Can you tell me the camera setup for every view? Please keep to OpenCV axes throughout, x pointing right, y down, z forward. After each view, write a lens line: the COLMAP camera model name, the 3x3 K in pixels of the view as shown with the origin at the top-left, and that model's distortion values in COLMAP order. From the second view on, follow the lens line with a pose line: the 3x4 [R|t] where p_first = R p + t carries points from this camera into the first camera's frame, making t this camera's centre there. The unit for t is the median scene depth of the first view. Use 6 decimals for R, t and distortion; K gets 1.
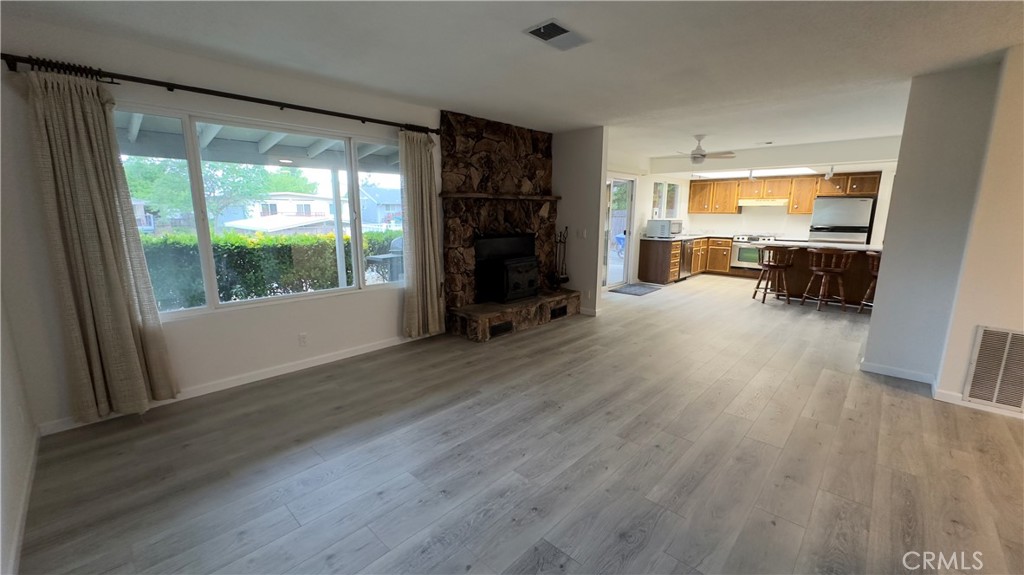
lens RADIAL K [[407.7, 0, 516.3], [0, 407.7, 289.7], [0, 0, 1]] dist [-0.005769, 0.001032]
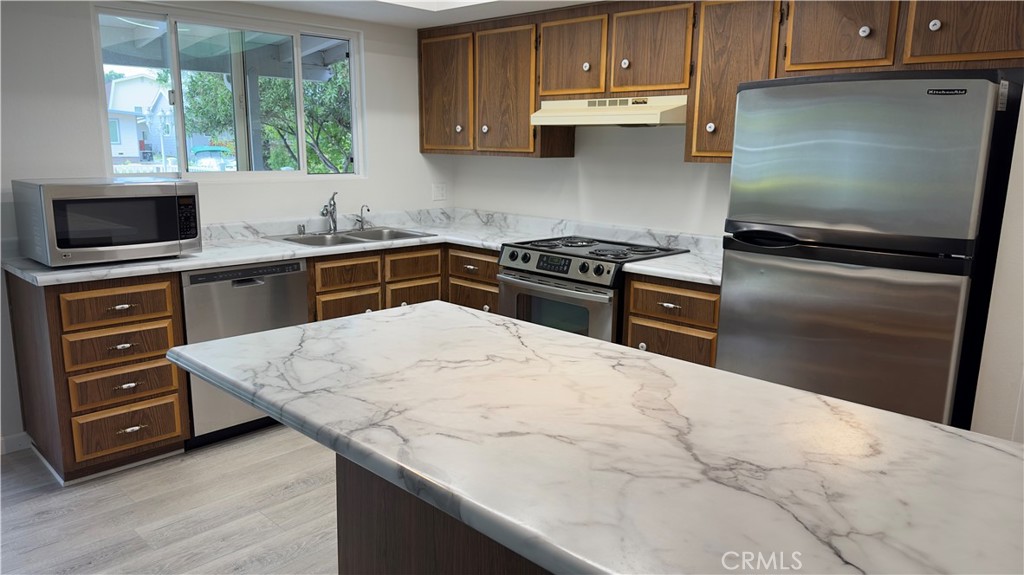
lens RADIAL K [[716.6, 0, 510.6], [0, 716.6, 295.5], [0, 0, 1]] dist [0.087148, -0.109751]
pose [[0.999590, 0.012770, -0.025609, 0.605763], [-0.012209, 0.999685, 0.021950, -0.121942], [0.025882, -0.021629, 0.999431, 0.609118]]
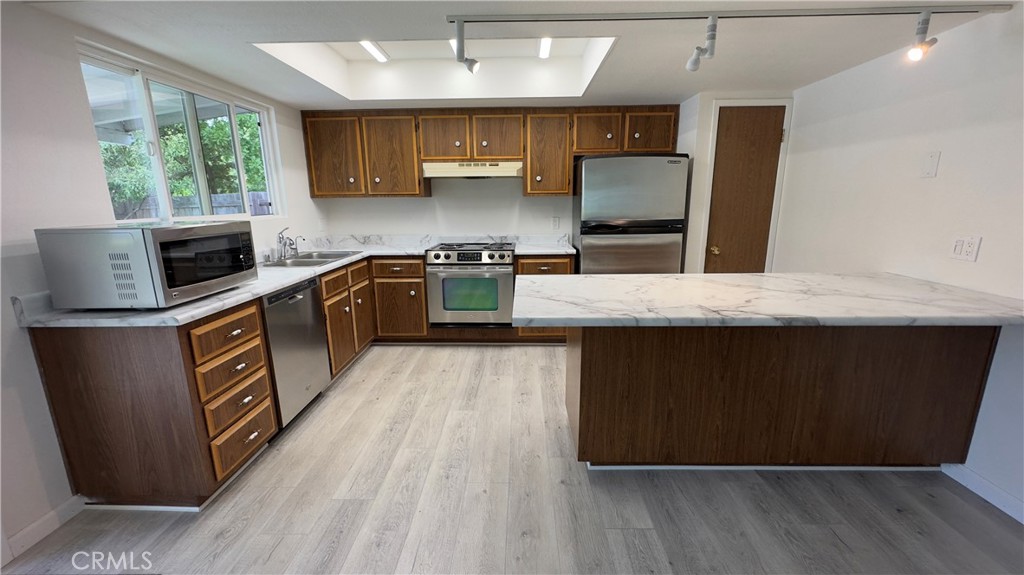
lens RADIAL K [[407.7, 0, 513.2], [0, 407.7, 289.7], [0, 0, 1]] dist [-0.005769, 0.001032]
pose [[0.749300, -0.159137, 0.642826, 0.363781], [0.138626, 0.986884, 0.082724, -0.127157], [-0.647559, 0.027127, 0.761532, 0.695234]]
